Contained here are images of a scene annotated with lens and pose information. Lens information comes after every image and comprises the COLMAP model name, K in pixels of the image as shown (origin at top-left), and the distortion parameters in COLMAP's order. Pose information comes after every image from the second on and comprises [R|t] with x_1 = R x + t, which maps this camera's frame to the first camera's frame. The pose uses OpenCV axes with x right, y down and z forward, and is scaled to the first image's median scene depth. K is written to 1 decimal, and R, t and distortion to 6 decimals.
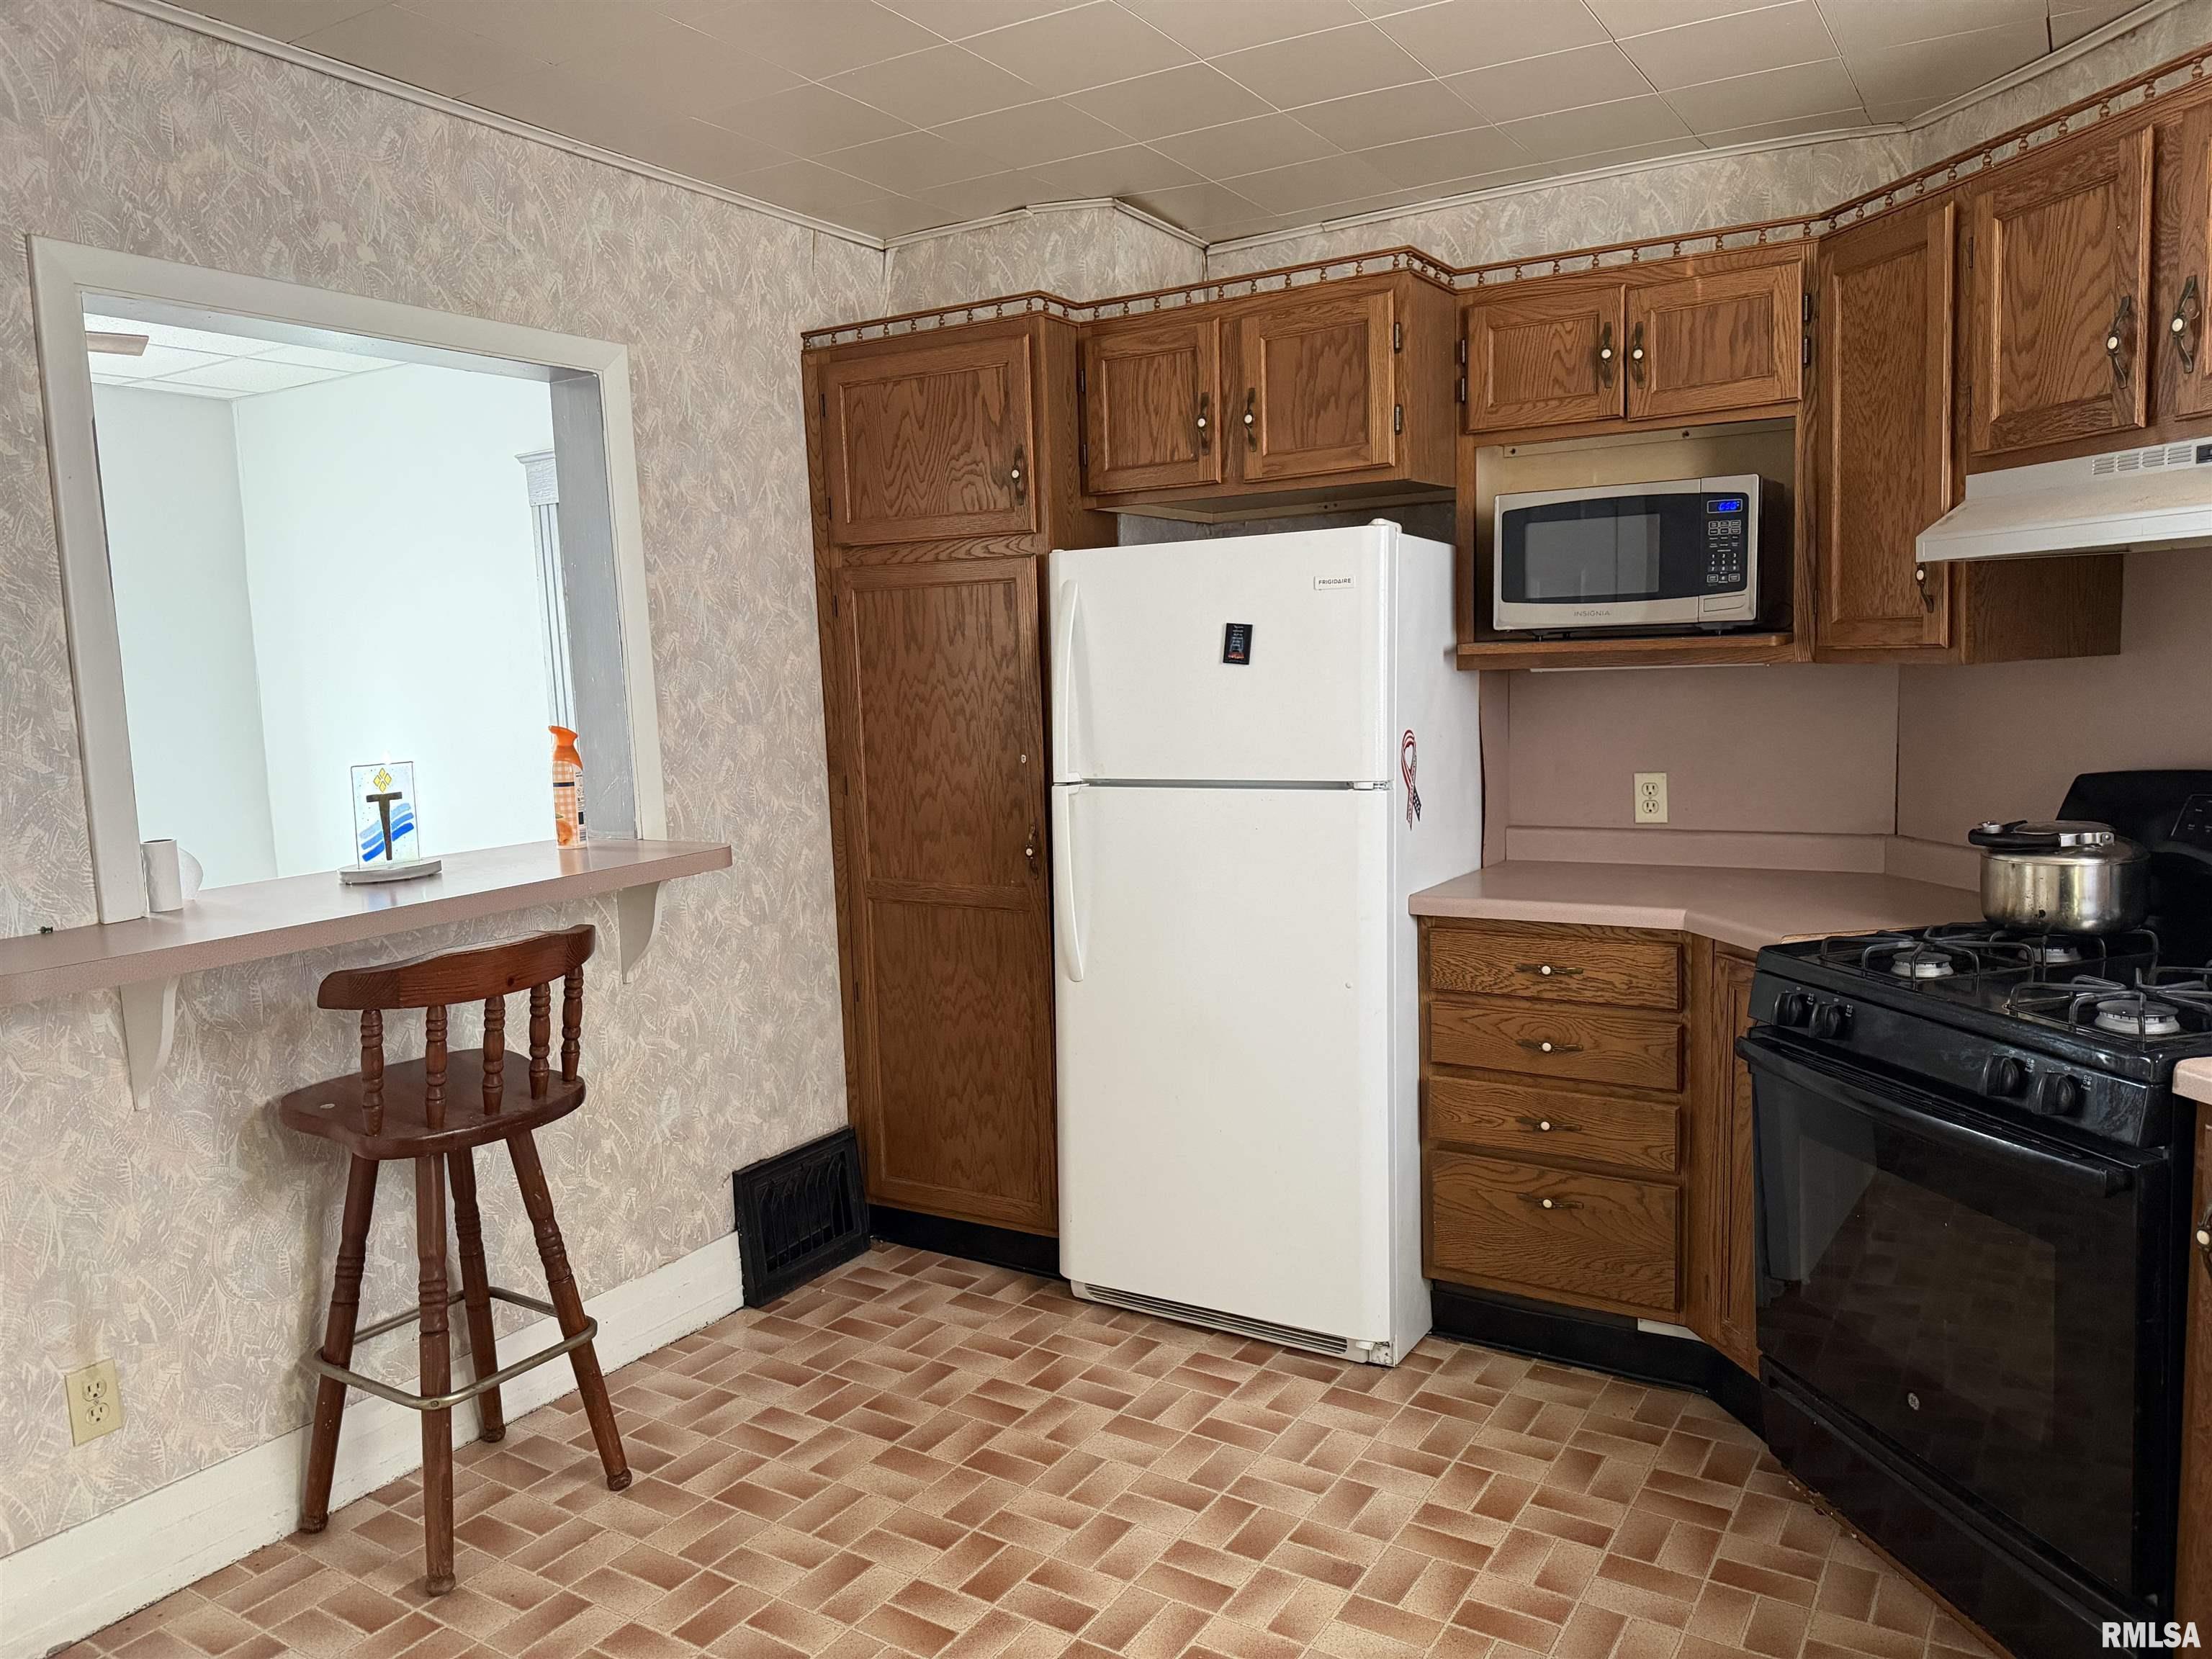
lens RADIAL K [[1544.5, 0, 1108.3], [0, 1544.5, 848.6], [0, 0, 1]] dist [0.078119, -0.081398]
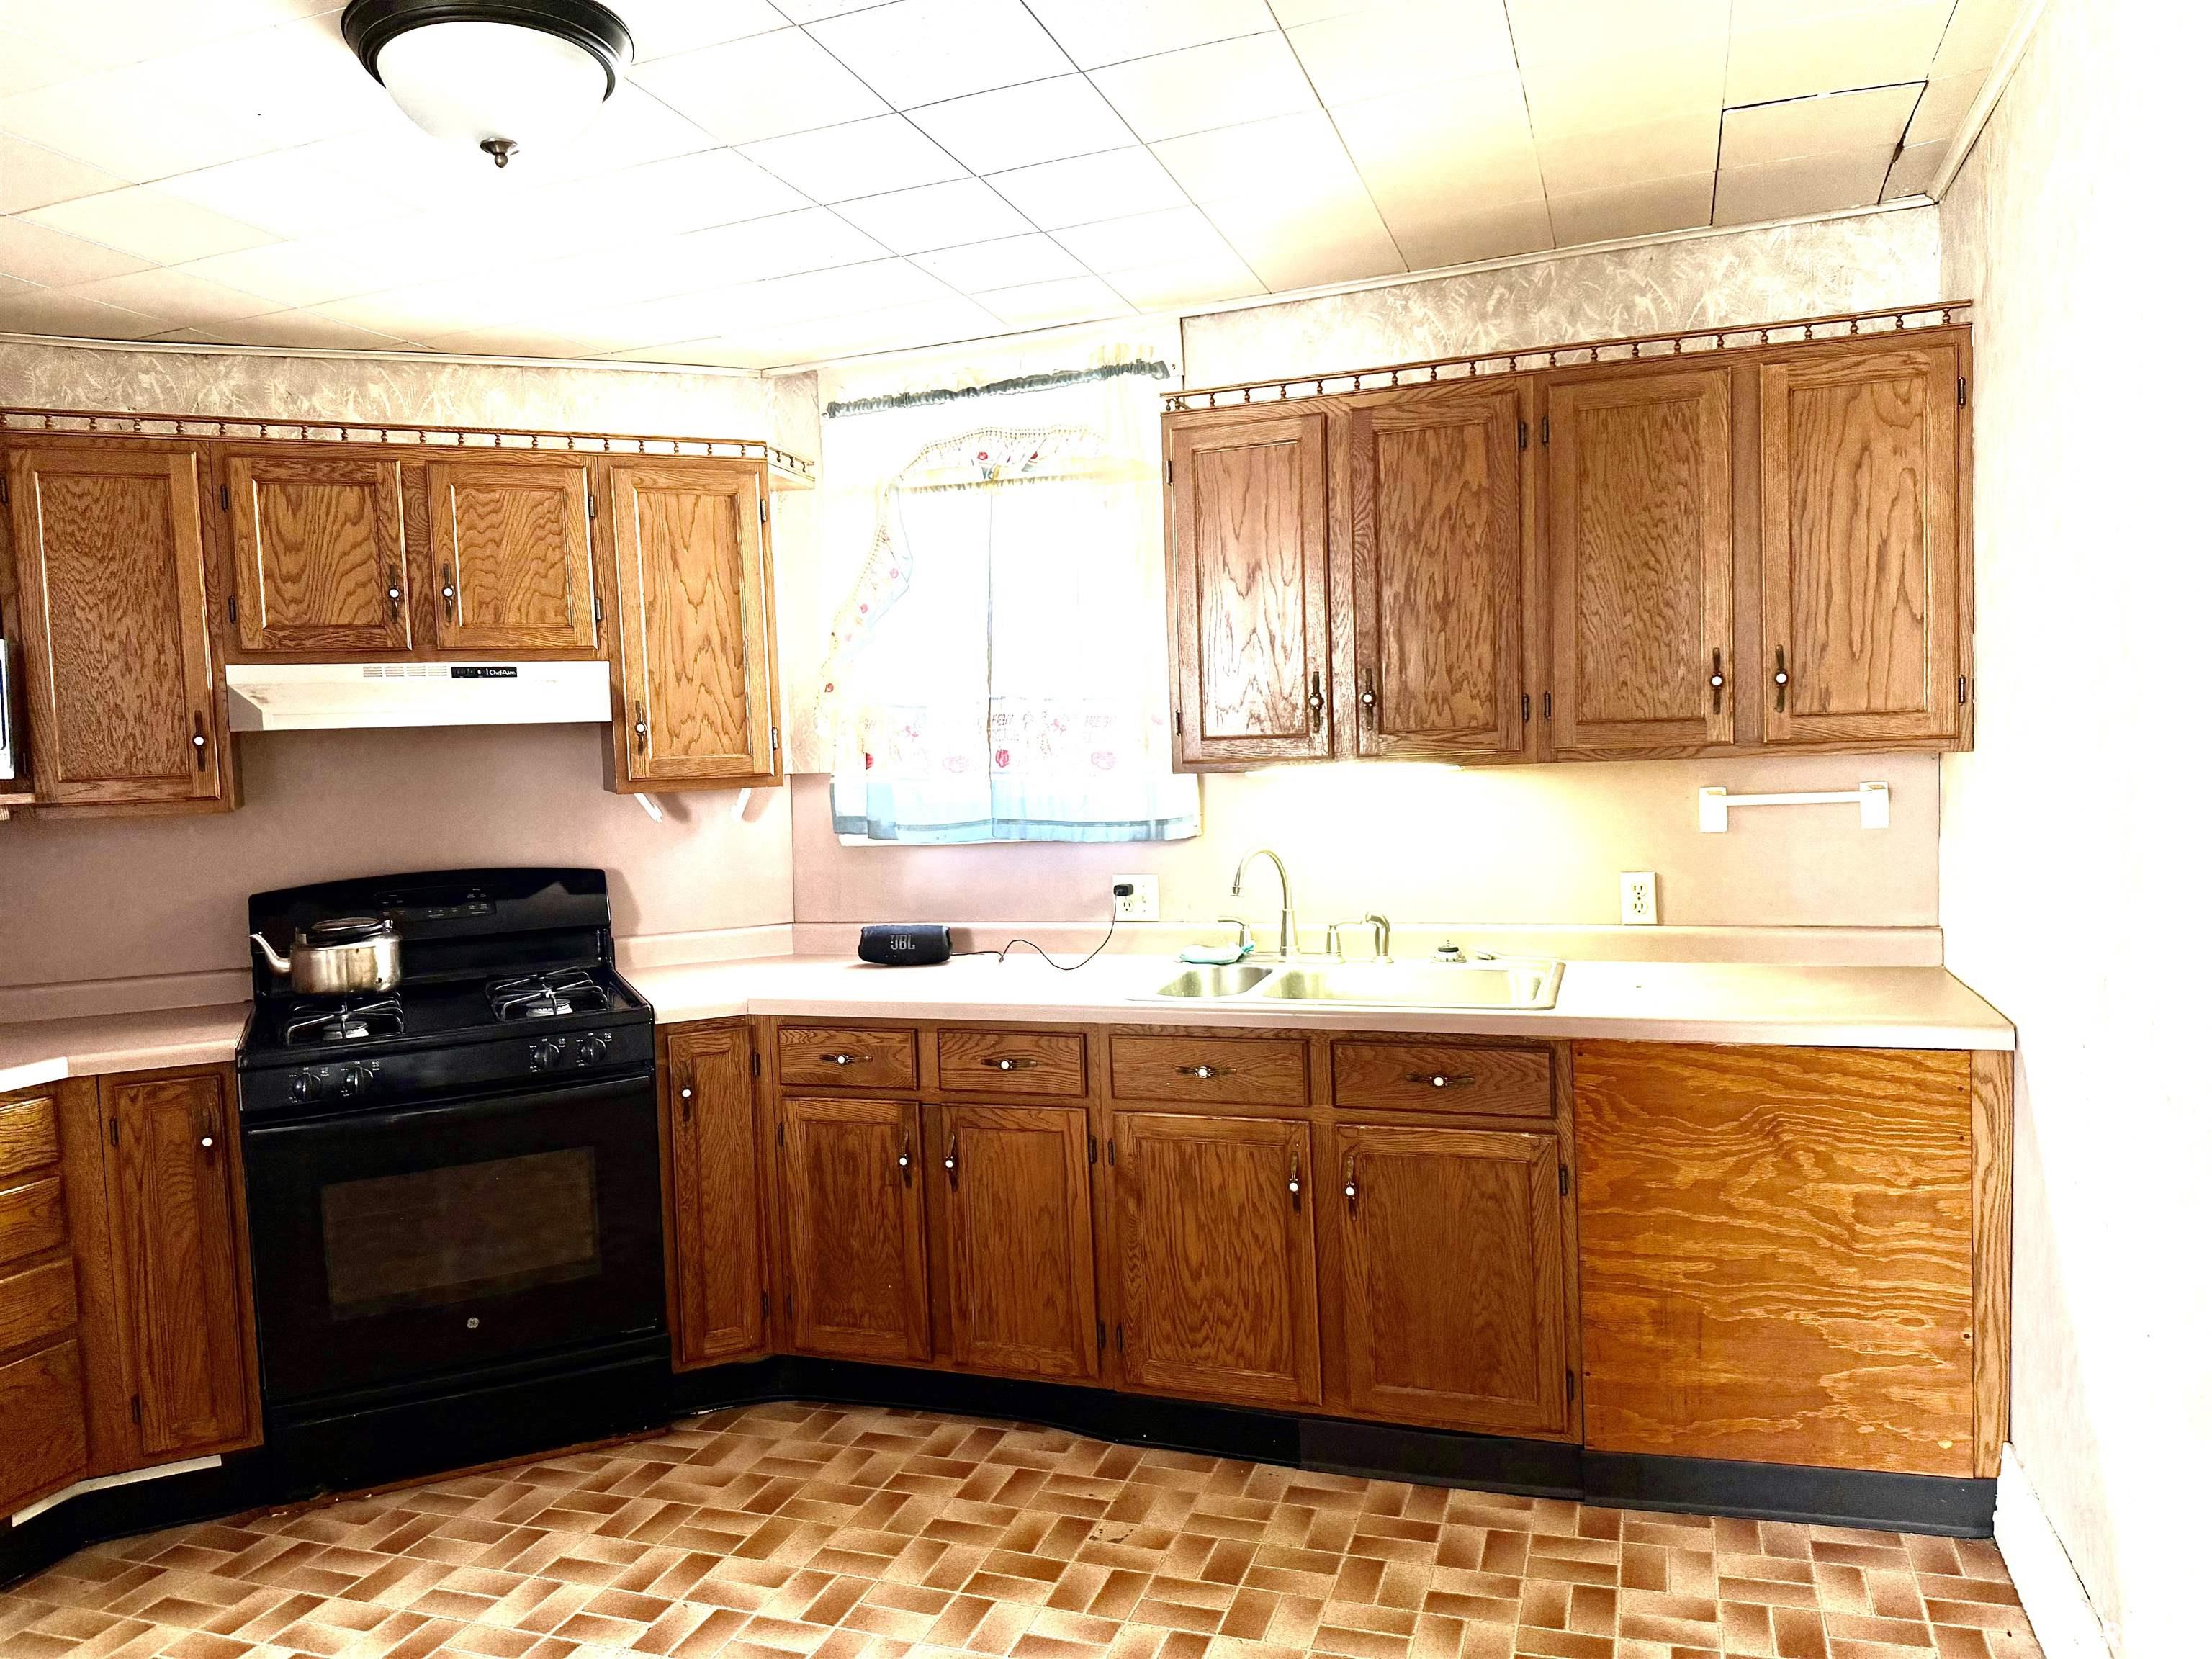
lens RADIAL K [[1508.5, 0, 1106.0], [0, 1508.5, 829.5], [0, 0, 1]] dist [0.094771, -0.128669]
pose [[-0.210615, -0.012541, 0.977489, -0.859929], [0.166287, 0.984886, 0.048465, -0.048529], [-0.963322, 0.172751, -0.205346, 0.611919]]
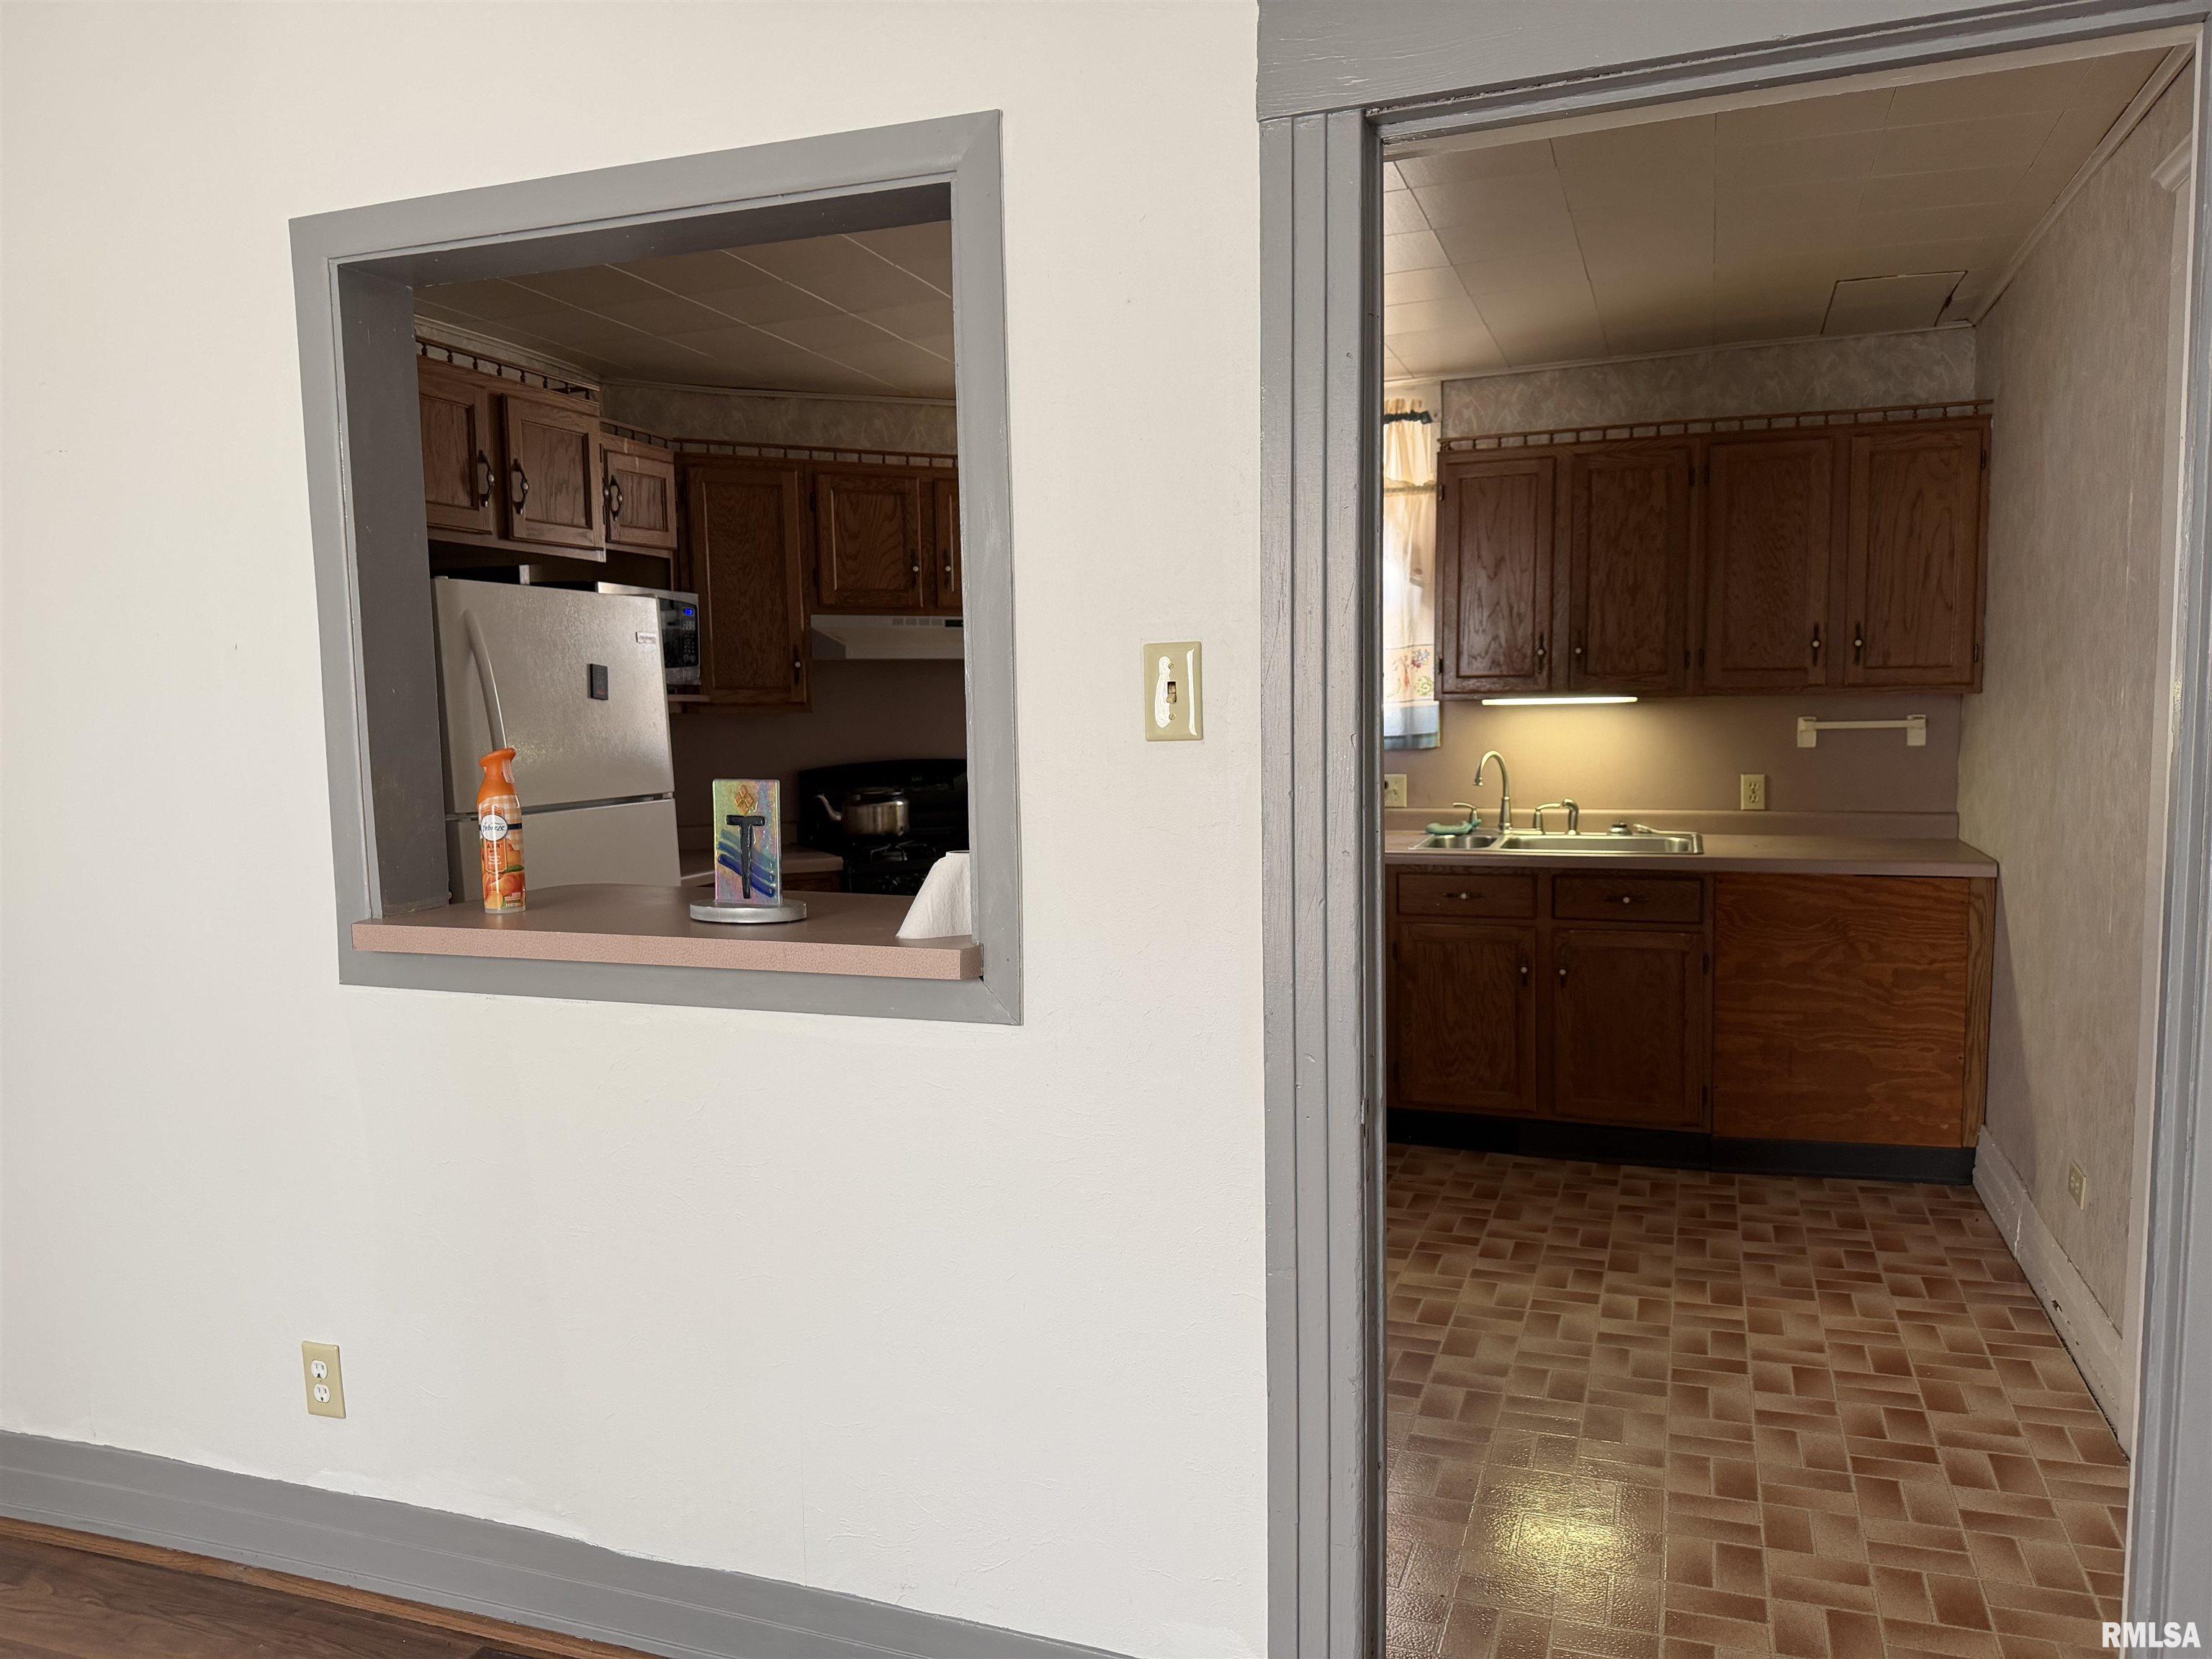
lens RADIAL K [[1539.6, 0, 1111.7], [0, 1539.6, 842.5], [0, 0, 1]] dist [0.109421, -0.176770]
pose [[-0.203537, -0.052682, 0.977649, -1.450757], [0.144906, 0.985933, 0.083296, -0.068913], [-0.968285, 0.158621, -0.193039, 1.093852]]
